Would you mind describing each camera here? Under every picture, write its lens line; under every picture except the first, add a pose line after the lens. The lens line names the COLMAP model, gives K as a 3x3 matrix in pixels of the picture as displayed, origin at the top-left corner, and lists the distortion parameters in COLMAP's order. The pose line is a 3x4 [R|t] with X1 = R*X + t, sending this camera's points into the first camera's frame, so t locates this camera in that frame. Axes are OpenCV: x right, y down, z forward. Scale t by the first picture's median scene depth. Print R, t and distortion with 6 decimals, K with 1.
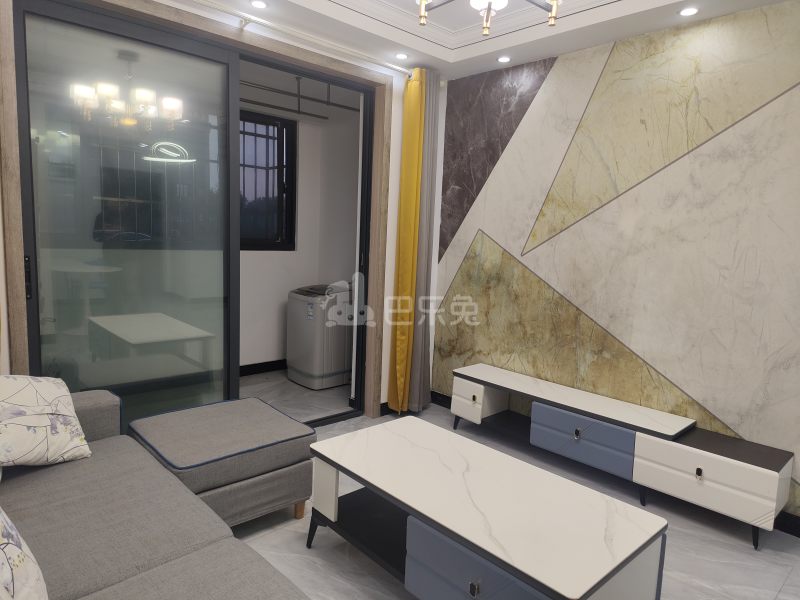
lens RADIAL K [[529.5, 0, 397.7], [0, 529.5, 299.7], [0, 0, 1]] dist [0.087261, -0.059231]
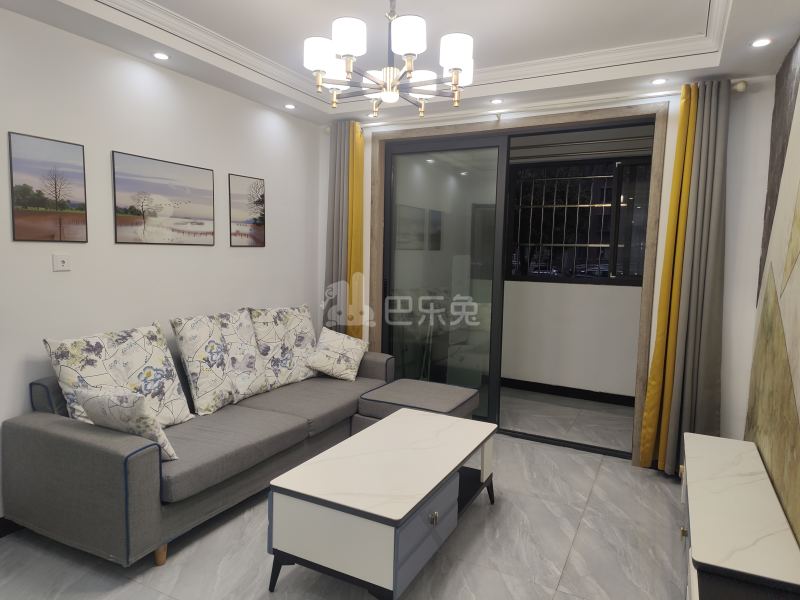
lens RADIAL K [[529.5, 0, 397.7], [0, 529.5, 299.7], [0, 0, 1]] dist [0.087261, -0.059231]
pose [[0.327720, 0.049582, -0.943473, 0.780434], [-0.126426, 0.991942, 0.008215, -0.022200], [0.936278, 0.116587, 0.331348, 0.303328]]
